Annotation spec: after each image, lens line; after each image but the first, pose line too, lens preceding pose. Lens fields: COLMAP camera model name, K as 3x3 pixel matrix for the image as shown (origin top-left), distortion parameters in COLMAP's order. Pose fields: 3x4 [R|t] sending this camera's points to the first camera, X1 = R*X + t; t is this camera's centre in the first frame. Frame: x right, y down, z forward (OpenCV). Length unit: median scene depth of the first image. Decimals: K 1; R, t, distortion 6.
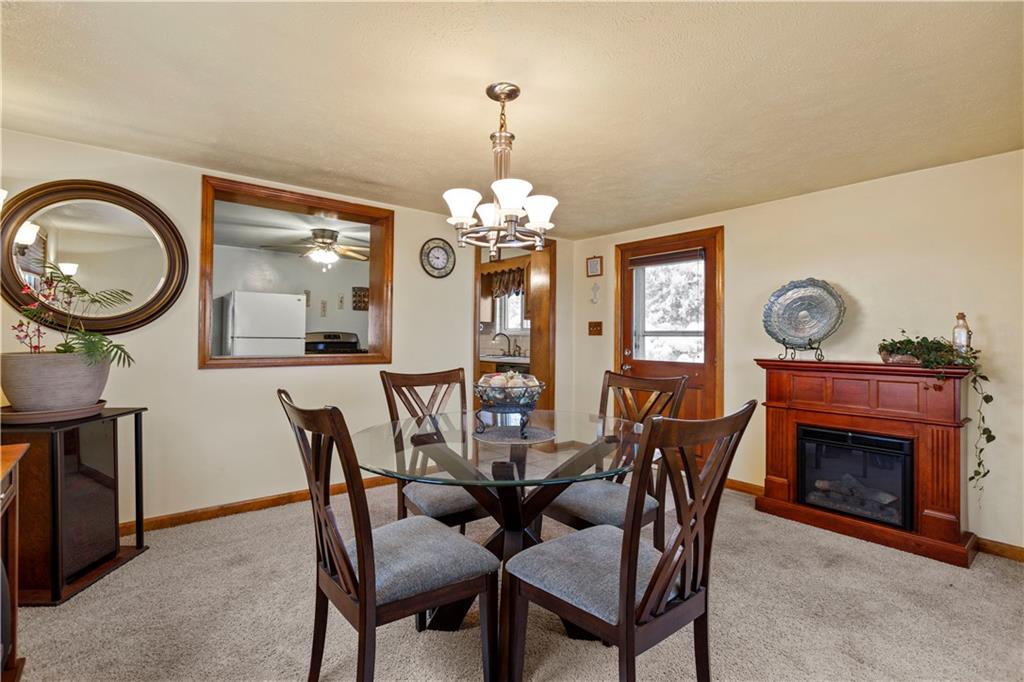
lens RADIAL K [[471.6, 0, 517.2], [0, 471.6, 336.0], [0, 0, 1]] dist [-0.002263, -0.001501]
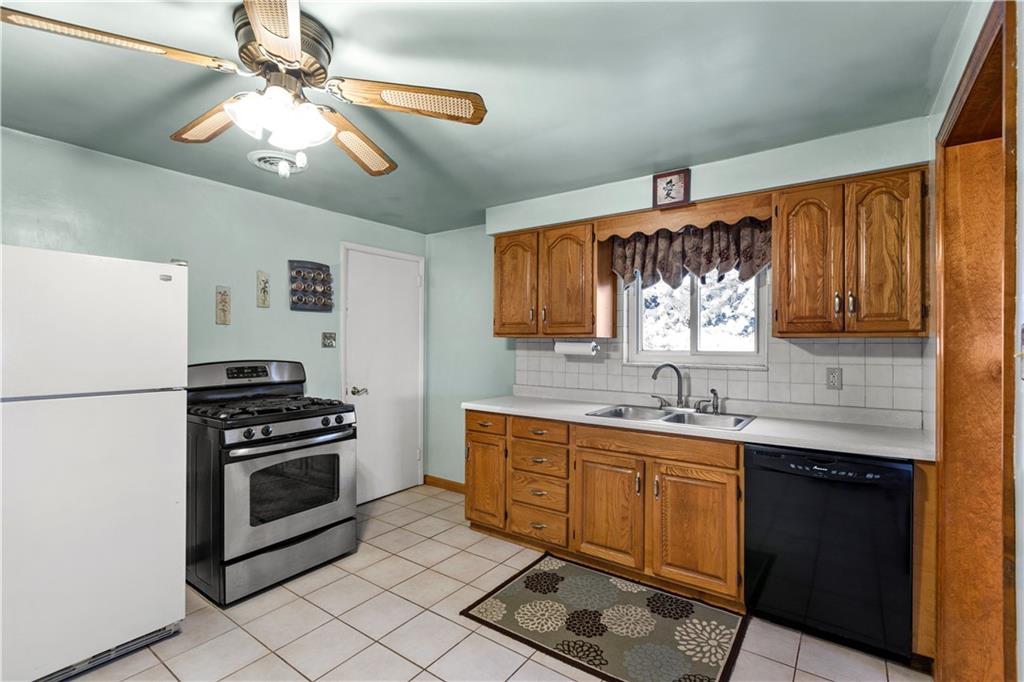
lens RADIAL K [[470.4, 0, 520.1], [0, 470.4, 343.3], [0, 0, 1]] dist [0.005923, 0.000261]
pose [[0.965744, -0.004934, 0.259449, -0.277241], [0.003469, 0.999975, 0.006104, -0.027309], [-0.259472, -0.004995, 0.965738, 0.549136]]
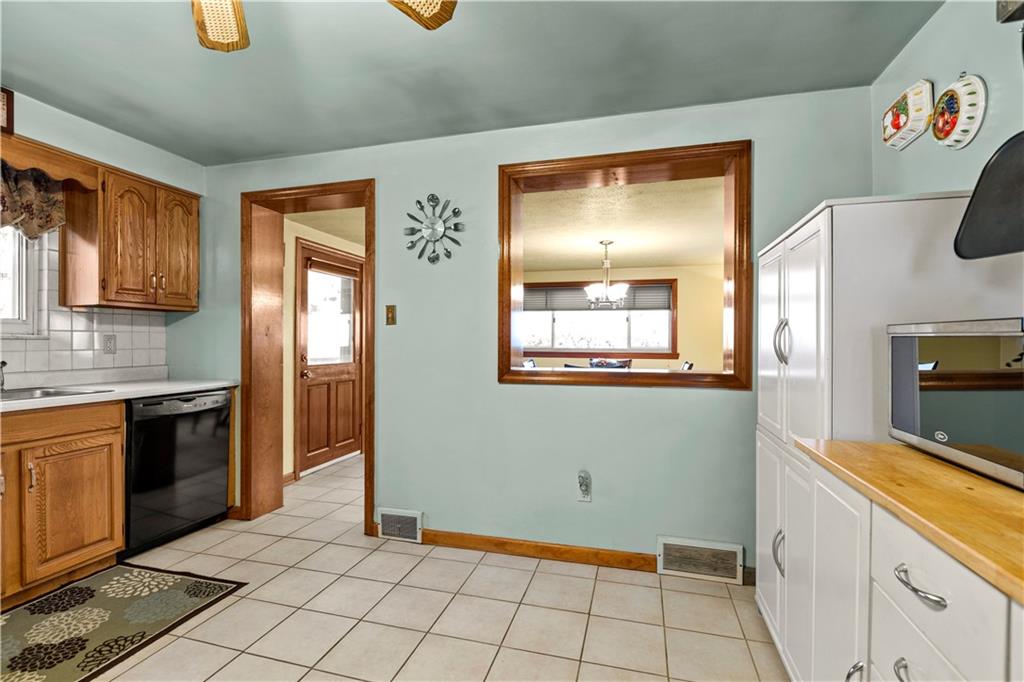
lens RADIAL K [[471.6, 0, 509.2], [0, 471.6, 341.7], [0, 0, 1]] dist [-0.002263, -0.001501]
pose [[-0.574036, -0.005393, 0.818812, -0.498245], [-0.006601, 0.999976, 0.001958, -0.001657], [-0.818803, -0.004281, -0.574058, 0.795320]]
